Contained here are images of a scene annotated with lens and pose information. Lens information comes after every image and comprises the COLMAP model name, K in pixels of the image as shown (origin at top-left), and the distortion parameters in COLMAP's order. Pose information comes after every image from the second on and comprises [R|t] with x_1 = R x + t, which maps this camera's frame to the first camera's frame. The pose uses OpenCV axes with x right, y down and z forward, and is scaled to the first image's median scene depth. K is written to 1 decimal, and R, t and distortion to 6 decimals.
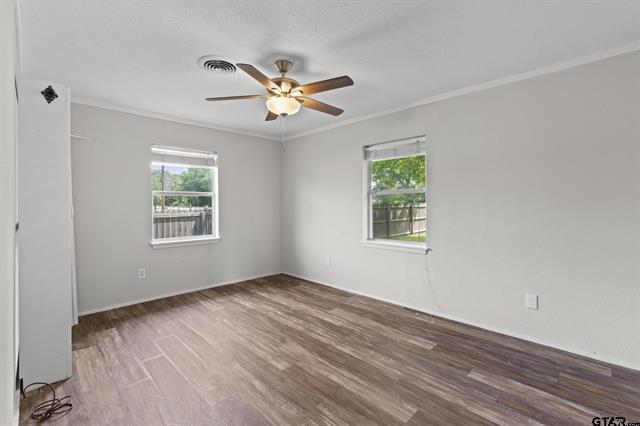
lens RADIAL K [[286.0, 0, 318.2], [0, 286.0, 209.5], [0, 0, 1]] dist [0.009505, -0.002787]
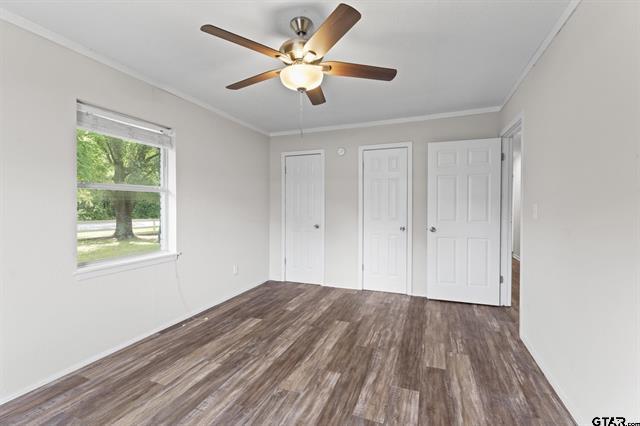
lens RADIAL K [[286.0, 0, 318.4], [0, 286.0, 207.8], [0, 0, 1]] dist [0.009505, -0.002787]
pose [[-0.406446, -0.000473, 0.913675, -0.830480], [0.016999, 0.999823, 0.008079, -0.011058], [-0.913517, 0.018815, -0.406366, 1.222949]]
